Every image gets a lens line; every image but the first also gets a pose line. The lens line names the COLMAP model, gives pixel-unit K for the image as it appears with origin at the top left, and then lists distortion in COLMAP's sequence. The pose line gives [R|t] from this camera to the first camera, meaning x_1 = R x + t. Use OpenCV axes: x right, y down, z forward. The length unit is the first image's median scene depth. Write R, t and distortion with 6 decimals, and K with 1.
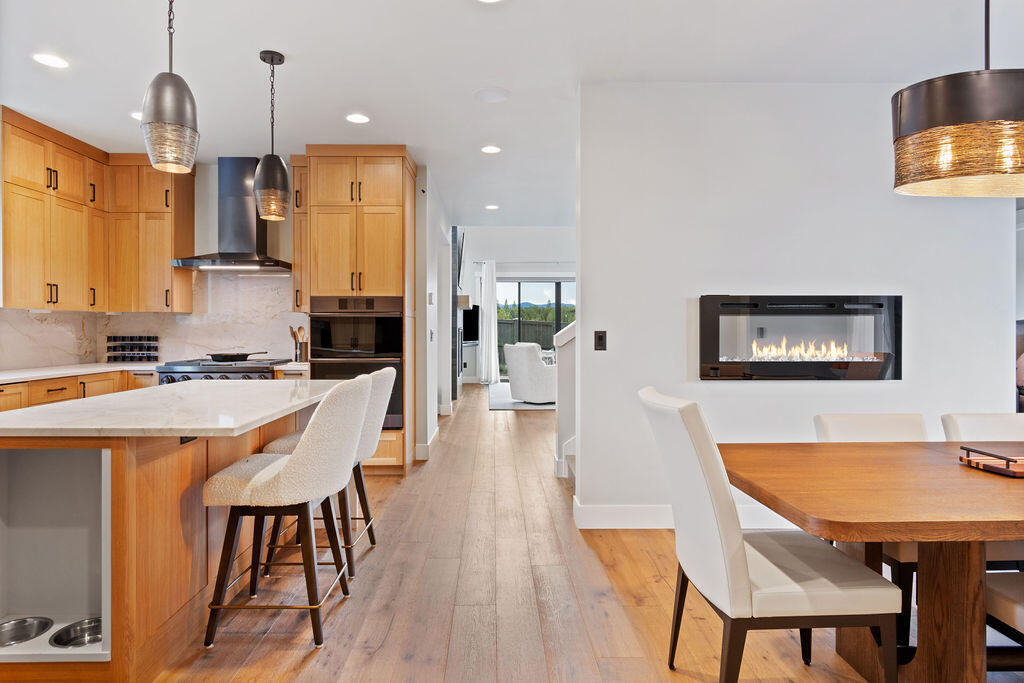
lens RADIAL K [[589.7, 0, 503.2], [0, 589.7, 330.9], [0, 0, 1]] dist [-0.001851, -0.000546]
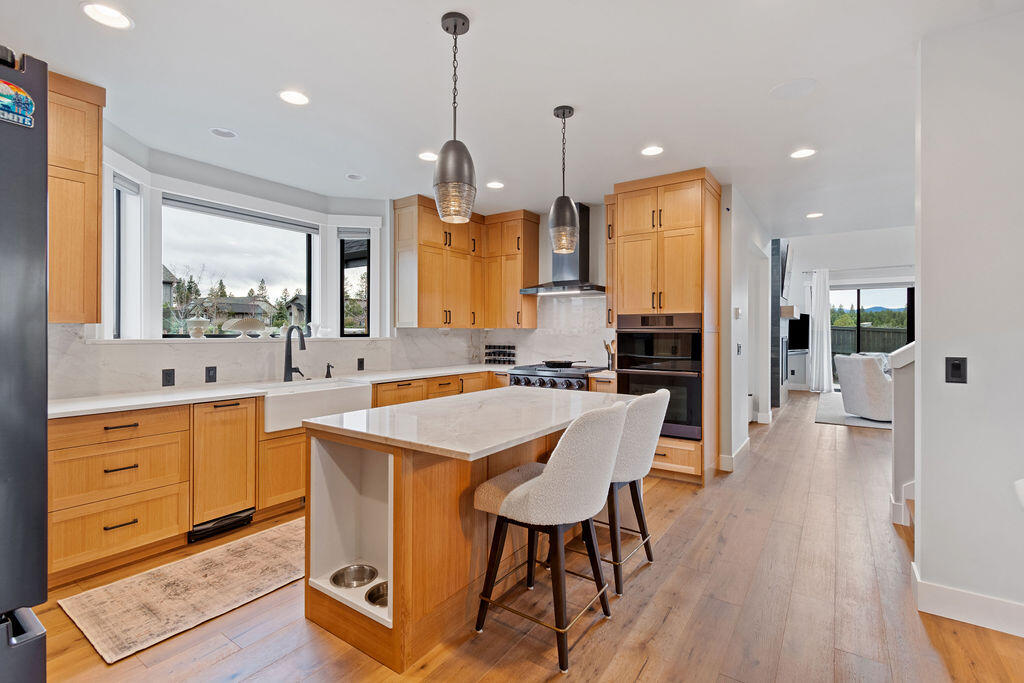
lens RADIAL K [[468.6, 0, 511.6], [0, 468.6, 331.8], [0, 0, 1]] dist [0.001207, -0.000306]
pose [[0.812590, 0.001085, -0.582835, 0.039482], [-0.004537, 0.999980, -0.004463, -0.020592], [0.582818, 0.006271, 0.812578, 0.135588]]
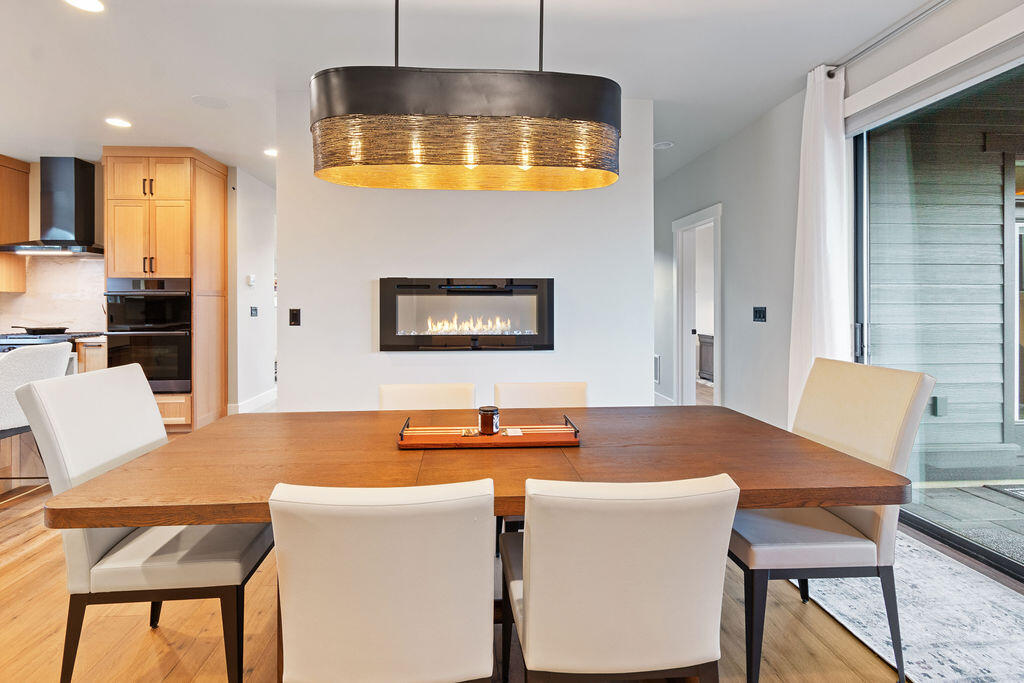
lens RADIAL K [[468.7, 0, 491.5], [0, 468.7, 303.0], [0, 0, 1]] dist [0.000798, -0.000155]
pose [[0.998989, -0.001081, 0.044935, 0.382624], [0.001246, 0.999993, -0.003652, -0.005476], [-0.044931, 0.003704, 0.998983, 0.053533]]
